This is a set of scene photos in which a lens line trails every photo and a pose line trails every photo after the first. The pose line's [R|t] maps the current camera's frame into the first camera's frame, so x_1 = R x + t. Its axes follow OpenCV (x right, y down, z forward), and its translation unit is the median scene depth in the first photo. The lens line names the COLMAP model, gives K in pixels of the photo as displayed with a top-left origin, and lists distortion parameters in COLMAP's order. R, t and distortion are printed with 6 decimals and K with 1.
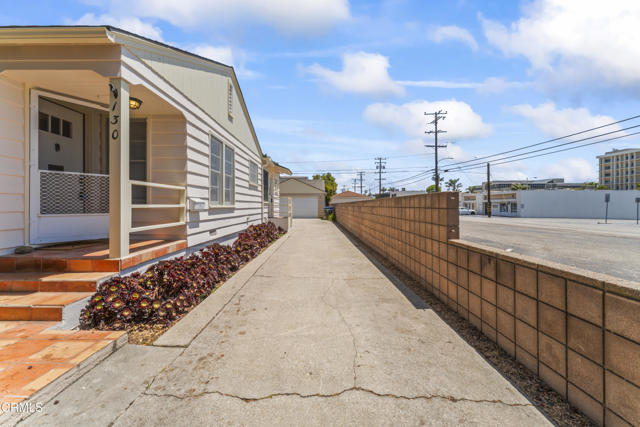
lens RADIAL K [[254.8, 0, 315.0], [0, 254.8, 204.1], [0, 0, 1]] dist [-0.001424, 0.000112]
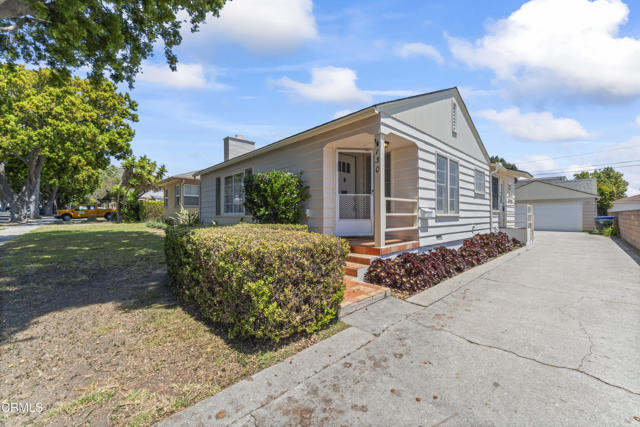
lens RADIAL K [[254.8, 0, 317.9], [0, 254.8, 214.6], [0, 0, 1]] dist [-0.001424, 0.000112]
pose [[0.690605, -0.005533, -0.723211, 0.074666], [0.006592, 0.999977, -0.001356, 0.006495], [0.723202, -0.003831, 0.690626, -0.258700]]
